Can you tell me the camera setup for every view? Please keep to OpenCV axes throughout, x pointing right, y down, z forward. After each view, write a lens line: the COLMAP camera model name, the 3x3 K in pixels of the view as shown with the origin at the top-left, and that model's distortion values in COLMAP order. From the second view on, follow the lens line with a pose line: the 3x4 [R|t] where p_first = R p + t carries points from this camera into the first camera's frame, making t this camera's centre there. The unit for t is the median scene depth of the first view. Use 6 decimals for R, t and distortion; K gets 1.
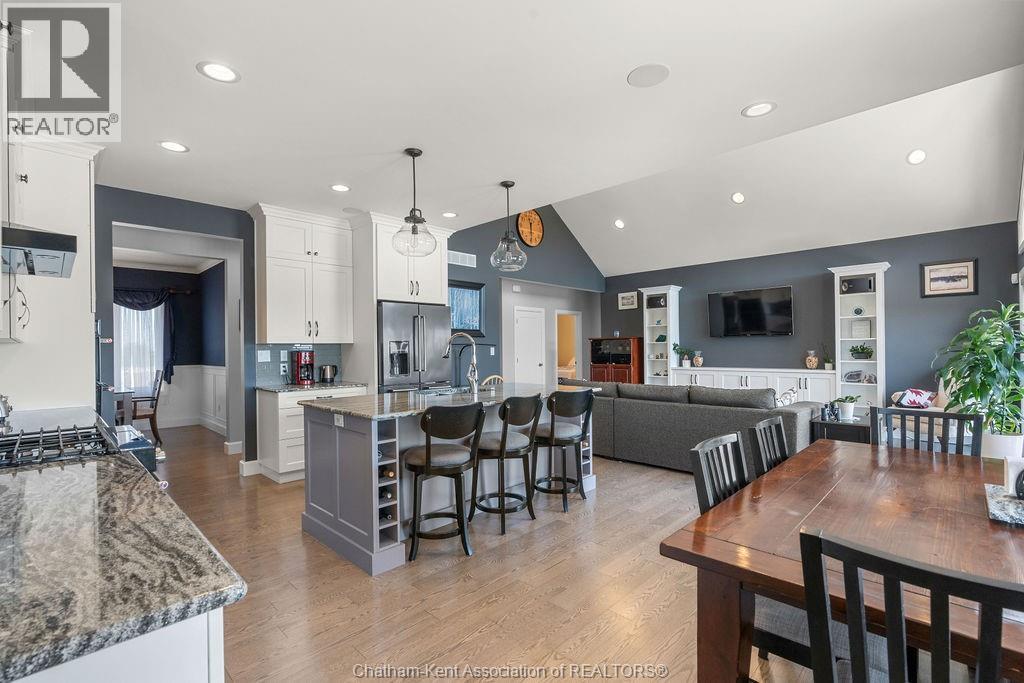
lens RADIAL K [[462.3, 0, 514.3], [0, 462.3, 347.3], [0, 0, 1]] dist [-0.000338, -0.000020]
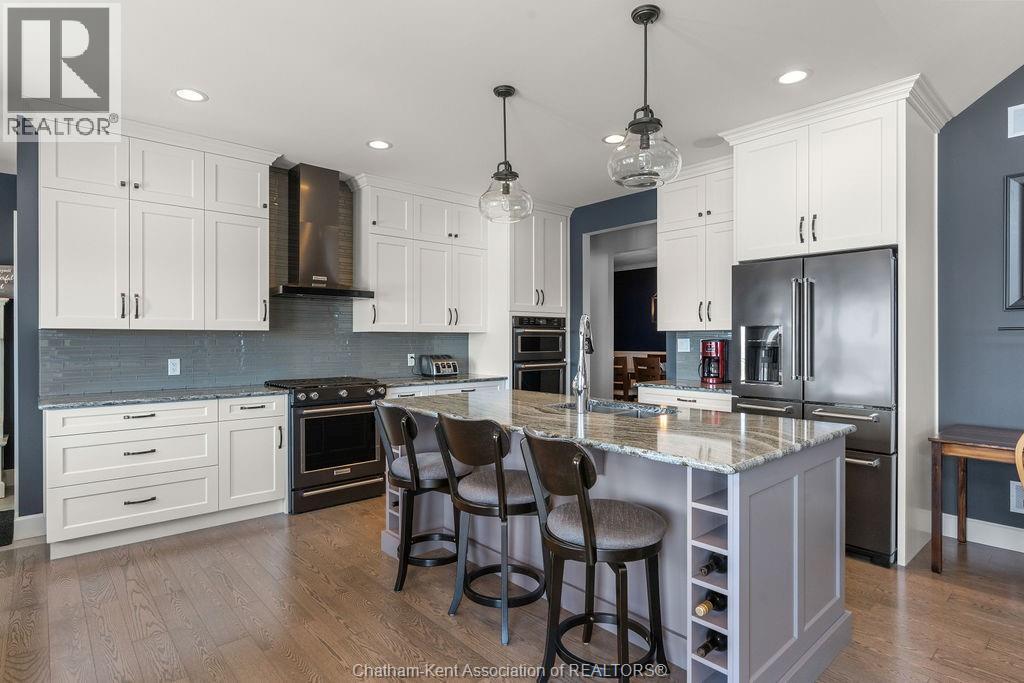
lens RADIAL K [[523.2, 0, 512.0], [0, 523.2, 341.5], [0, 0, 1]] dist [-0.011951, -0.000420]
pose [[-0.079174, 0.014084, -0.996761, 0.386928], [0.002954, 0.999899, 0.013894, -0.002728], [0.996856, -0.001844, -0.079208, 0.628099]]
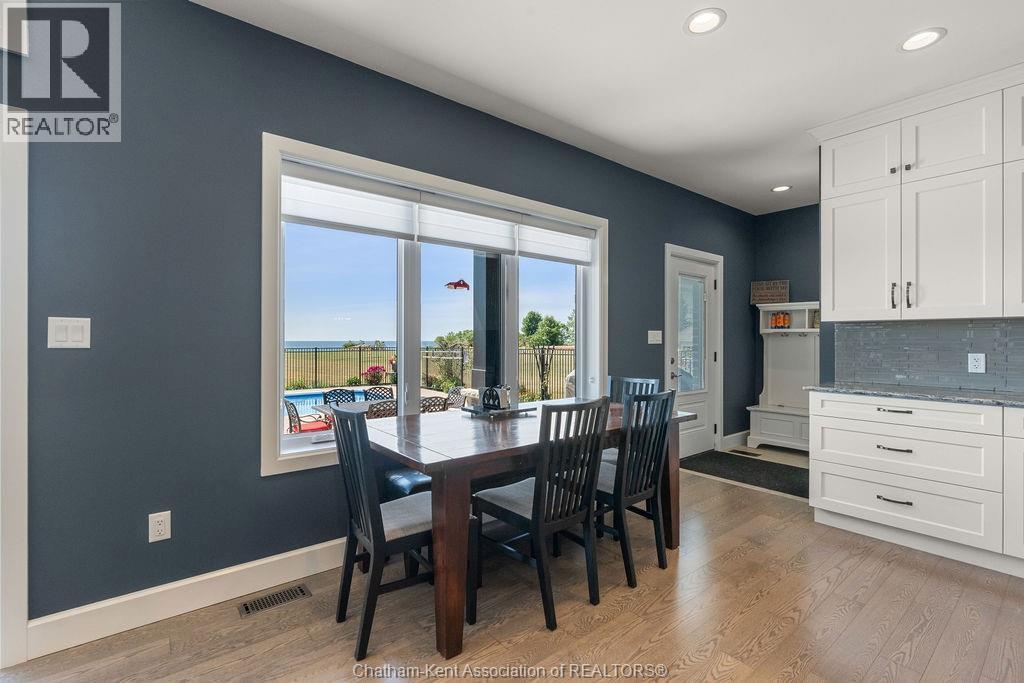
lens RADIAL K [[454.9, 0, 505.8], [0, 454.9, 340.7], [0, 0, 1]] dist [0.000355, 0.000378]
pose [[-0.991856, 0.011509, 0.126847, 0.198519], [0.011646, 0.999932, 0.000334, 0.007800], [-0.126834, 0.001808, -0.991922, 0.694282]]
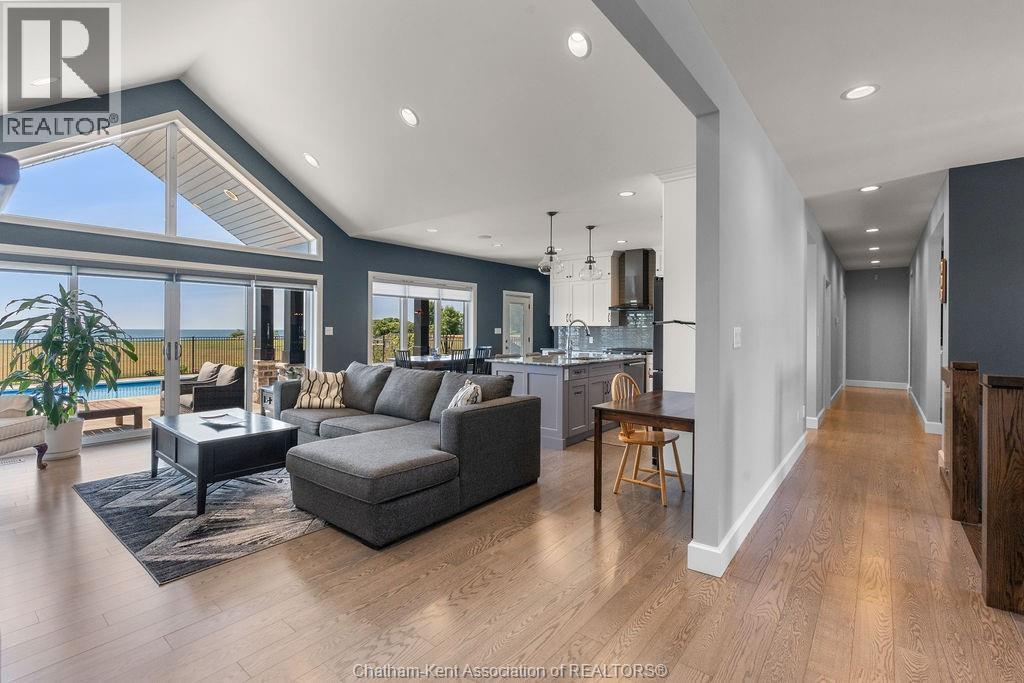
lens RADIAL K [[463.4, 0, 507.4], [0, 463.4, 329.6], [0, 0, 1]] dist [-0.001844, -0.000301]
pose [[-0.995586, 0.009050, -0.093413, 0.181253], [0.008908, 0.999958, 0.001944, -0.002971], [0.093427, 0.001104, -0.995626, 1.663661]]
